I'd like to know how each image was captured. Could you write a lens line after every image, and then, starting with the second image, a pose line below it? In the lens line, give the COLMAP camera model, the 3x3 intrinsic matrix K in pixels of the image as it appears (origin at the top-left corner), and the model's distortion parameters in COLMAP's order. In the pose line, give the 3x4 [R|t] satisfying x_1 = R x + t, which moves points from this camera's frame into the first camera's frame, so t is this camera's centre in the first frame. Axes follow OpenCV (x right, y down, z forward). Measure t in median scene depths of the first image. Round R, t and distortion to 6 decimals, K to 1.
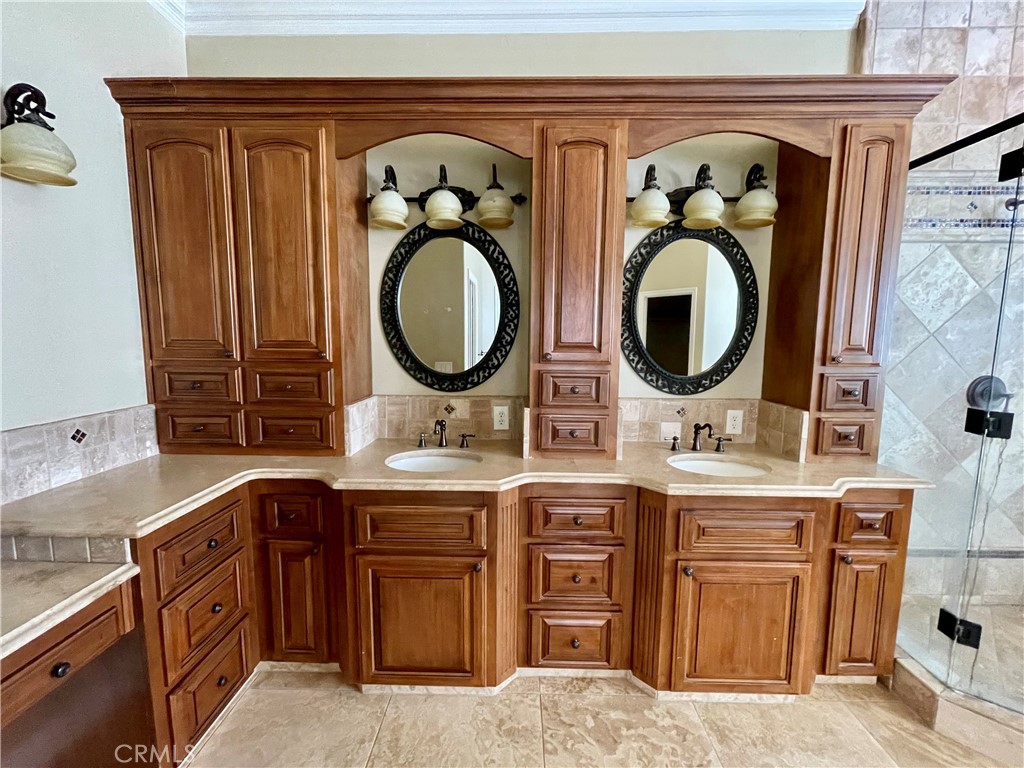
lens RADIAL K [[419.2, 0, 510.7], [0, 419.2, 382.3], [0, 0, 1]] dist [-0.005989, 0.002401]
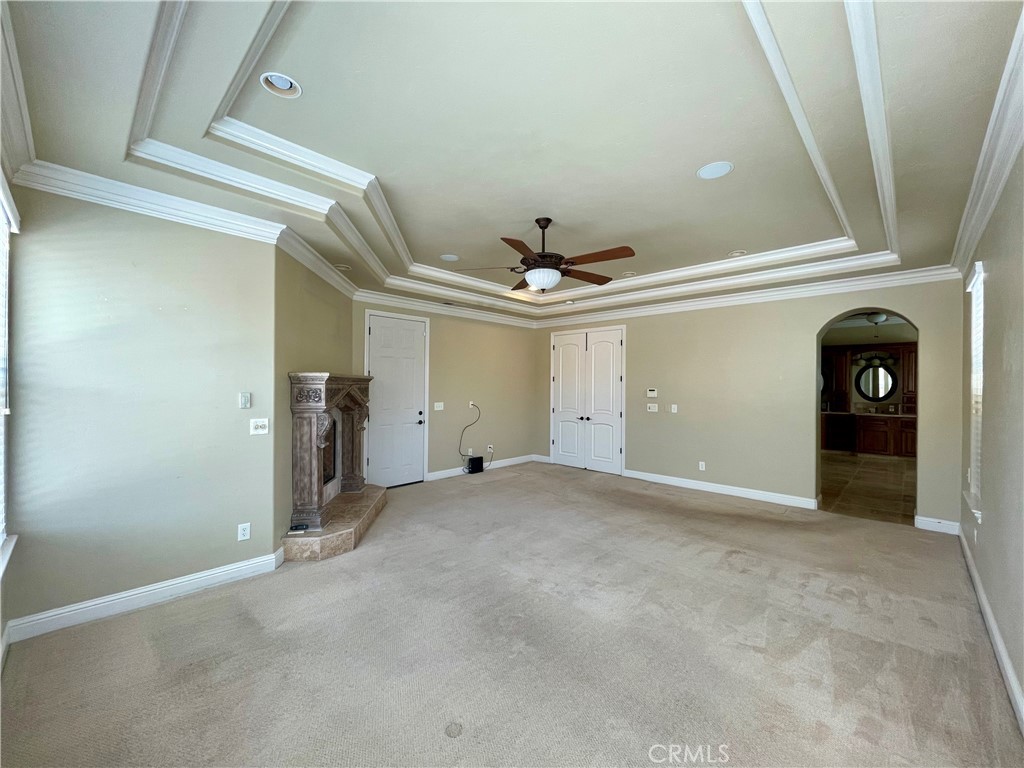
lens RADIAL K [[419.2, 0, 503.6], [0, 419.2, 382.8], [0, 0, 1]] dist [-0.005989, 0.002401]
pose [[0.725977, -0.003456, -0.687710, 0.692676], [-0.074990, 0.993627, -0.084156, 0.572753], [0.683618, 0.112667, 0.721091, -5.640413]]
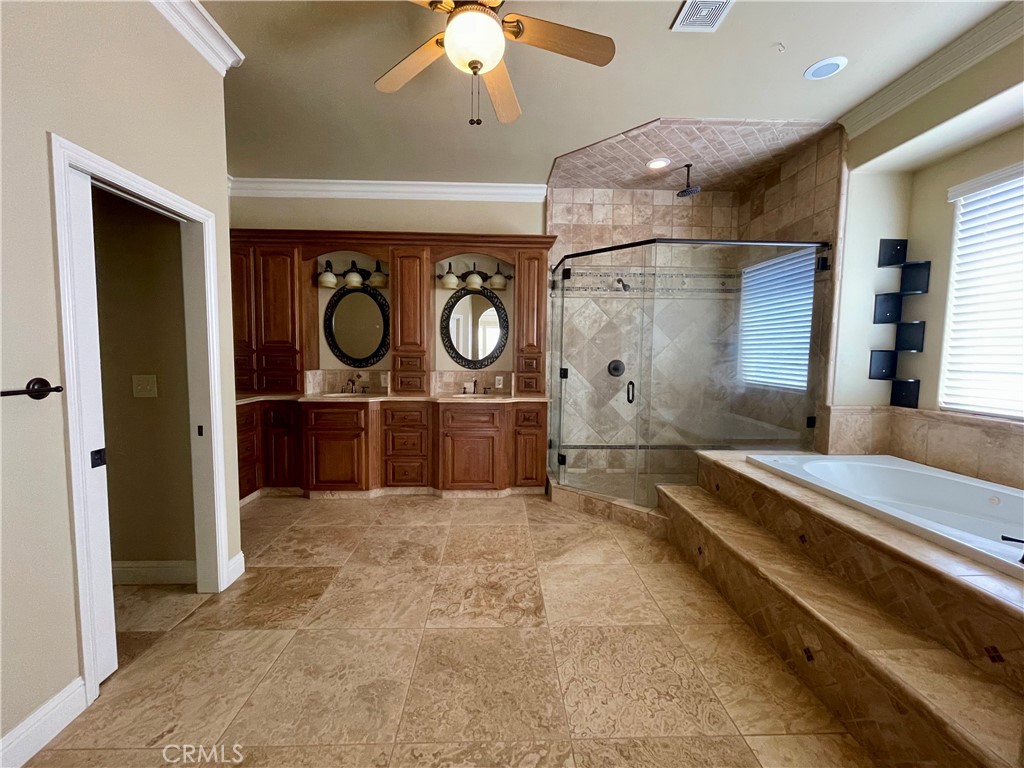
lens RADIAL K [[419.2, 0, 510.9], [0, 419.2, 383.1], [0, 0, 1]] dist [-0.005989, 0.002401]
pose [[0.998438, -0.000116, 0.055873, 0.557000], [0.002192, 0.999309, -0.037103, 0.204631], [-0.055830, 0.037168, 0.997748, -1.238682]]
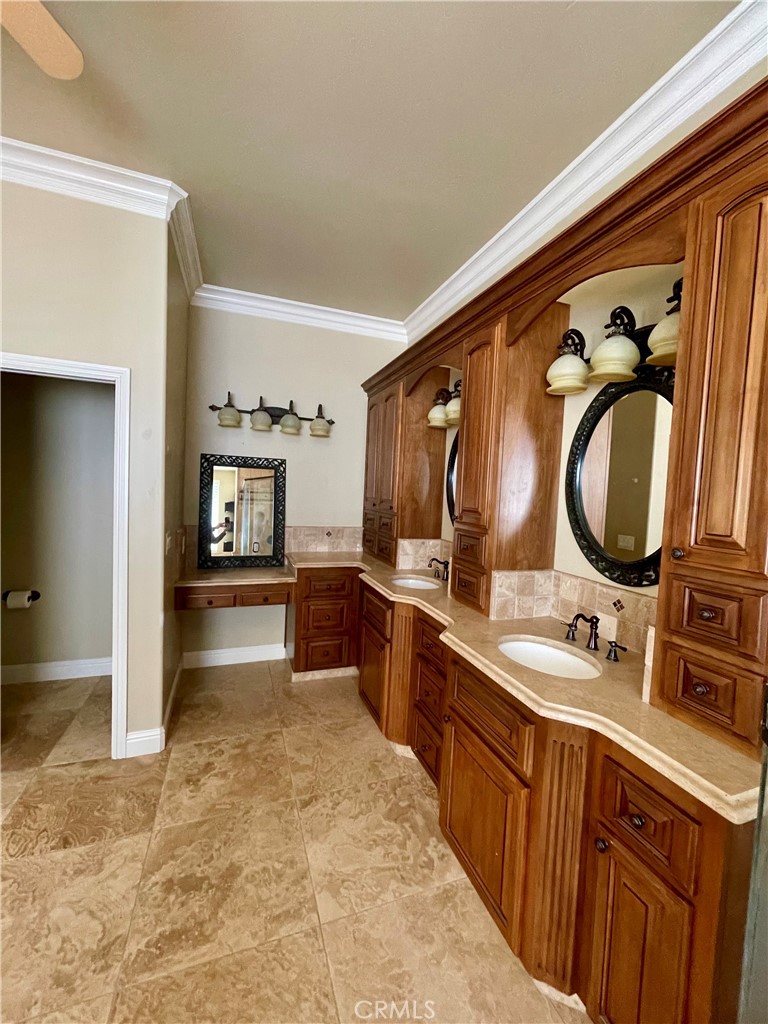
lens RADIAL K [[419.2, 0, 383.7], [0, 419.2, 509.2], [0, 0, 1]] dist [-0.005989, 0.002401]
pose [[0.360487, 0.054356, -0.931179, 1.145845], [-0.141412, 0.989946, 0.003042, -0.057470], [0.921982, 0.130583, 0.364549, 0.322786]]
